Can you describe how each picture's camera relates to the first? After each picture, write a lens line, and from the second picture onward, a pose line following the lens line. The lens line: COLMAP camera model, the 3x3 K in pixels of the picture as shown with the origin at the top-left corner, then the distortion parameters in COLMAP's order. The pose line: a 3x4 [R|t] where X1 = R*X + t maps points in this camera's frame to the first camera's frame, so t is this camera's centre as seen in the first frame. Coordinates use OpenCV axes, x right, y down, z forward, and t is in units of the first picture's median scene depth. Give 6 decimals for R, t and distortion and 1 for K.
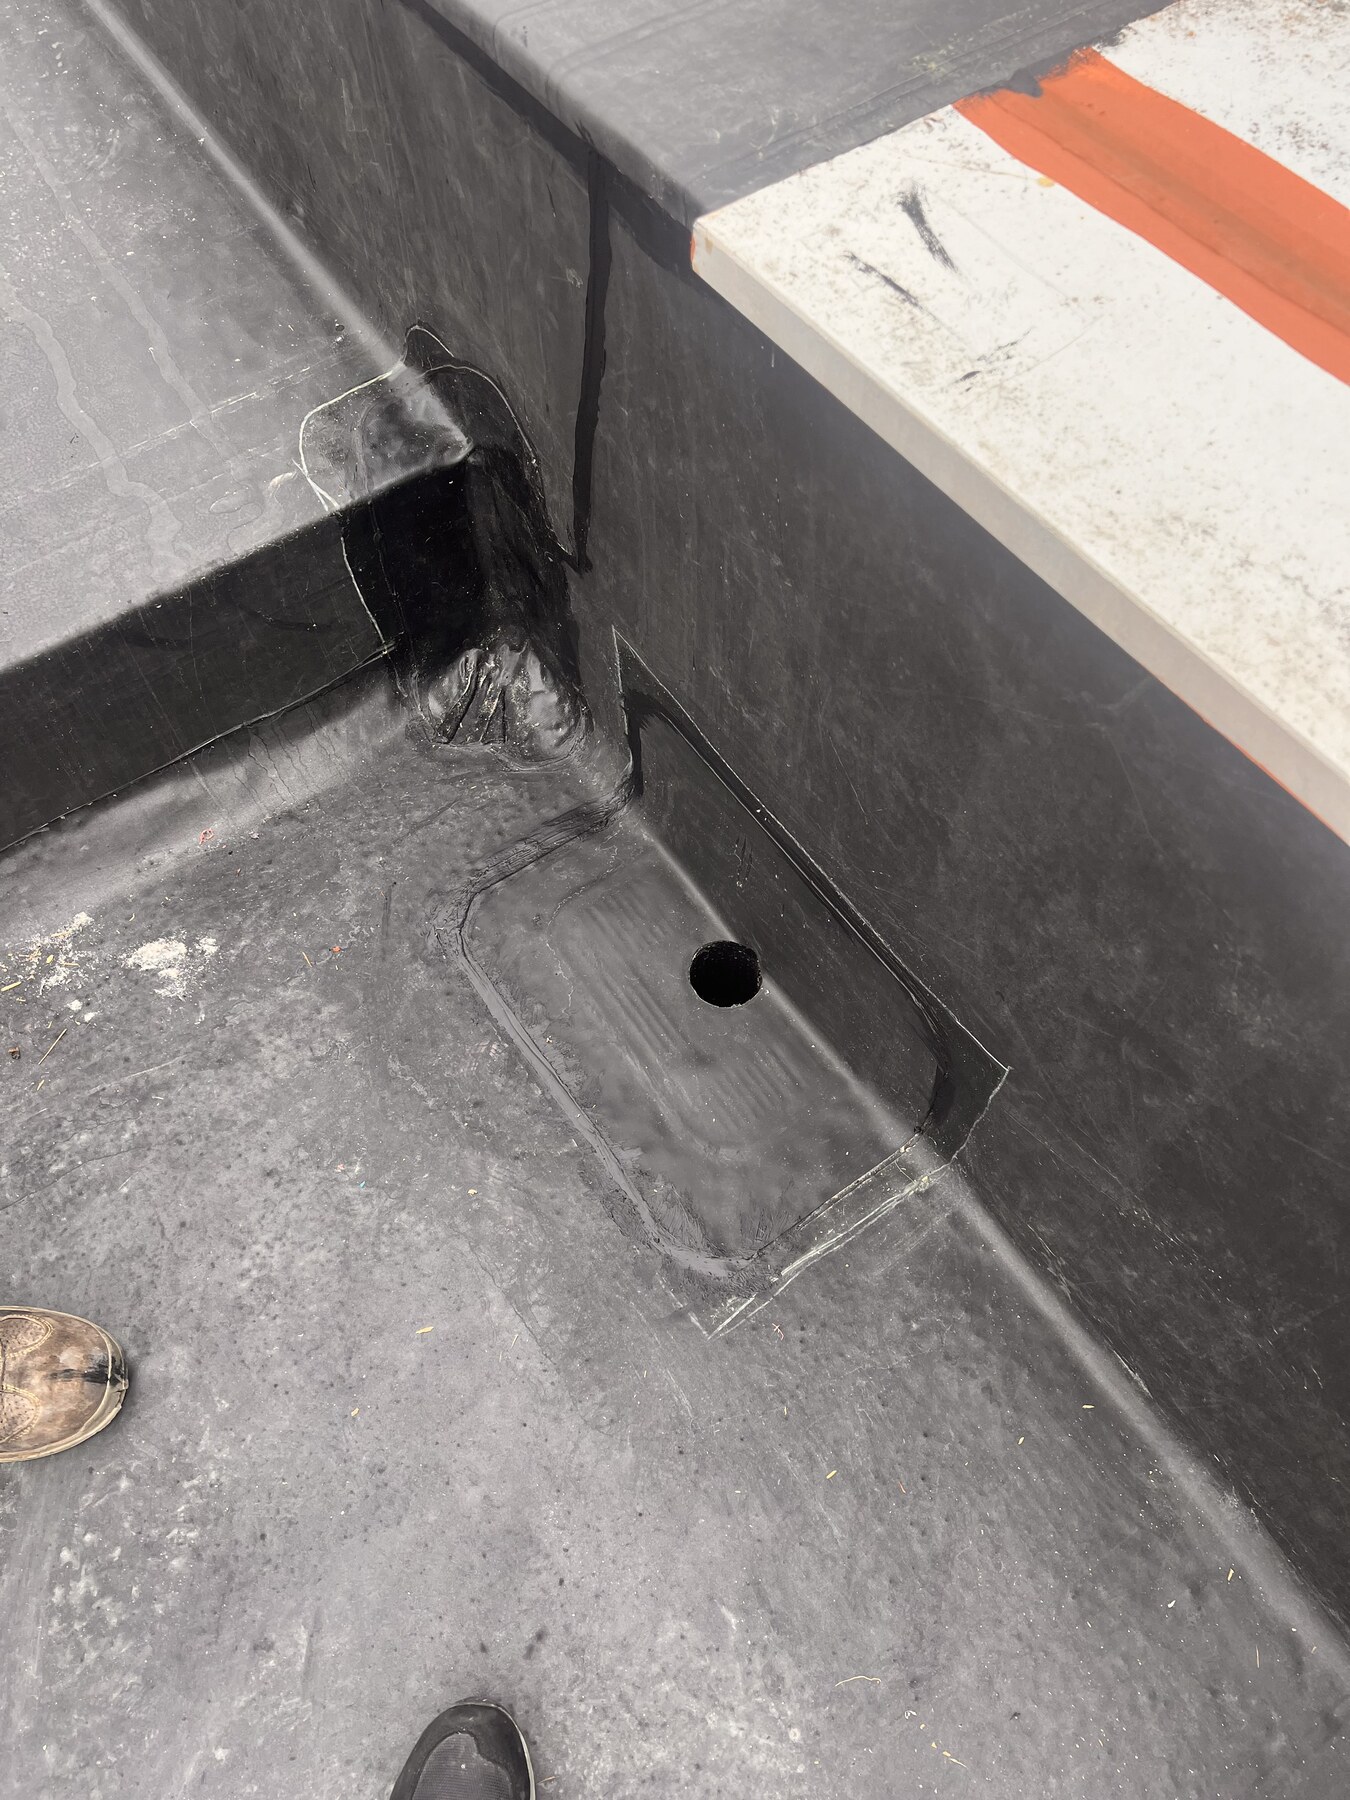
lens RADIAL K [[1361.0, 0, 668.1], [0, 1361.0, 904.5], [0, 0, 1]] dist [0.063590, -0.079487]
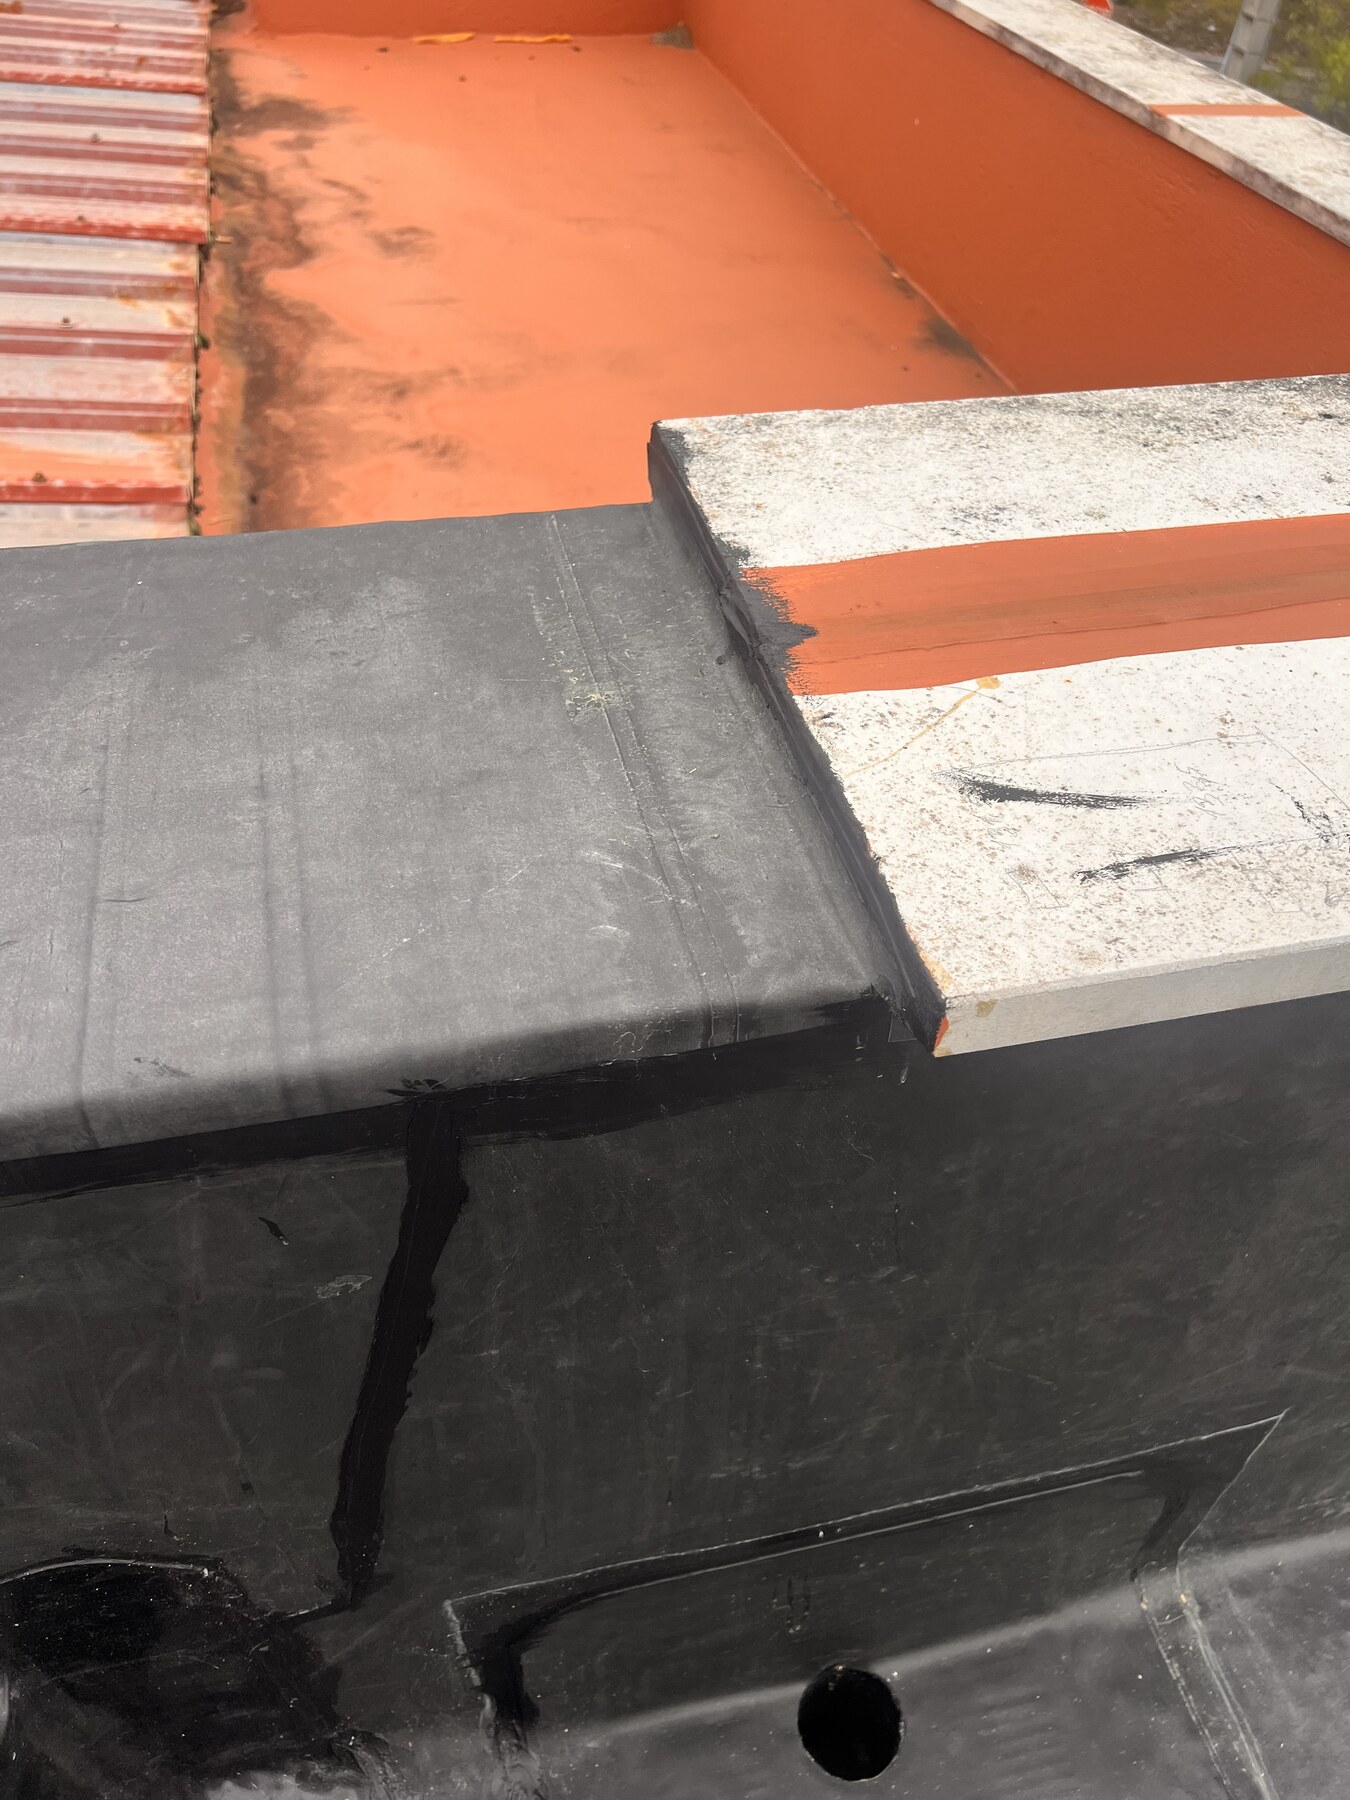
lens RADIAL K [[1361.0, 0, 671.2], [0, 1361.0, 903.9], [0, 0, 1]] dist [0.063590, -0.079487]
pose [[0.368967, -0.617507, 0.694657, -0.260654], [0.783855, 0.608348, 0.124439, -0.424178], [-0.499435, 0.498596, 0.708496, 0.366223]]
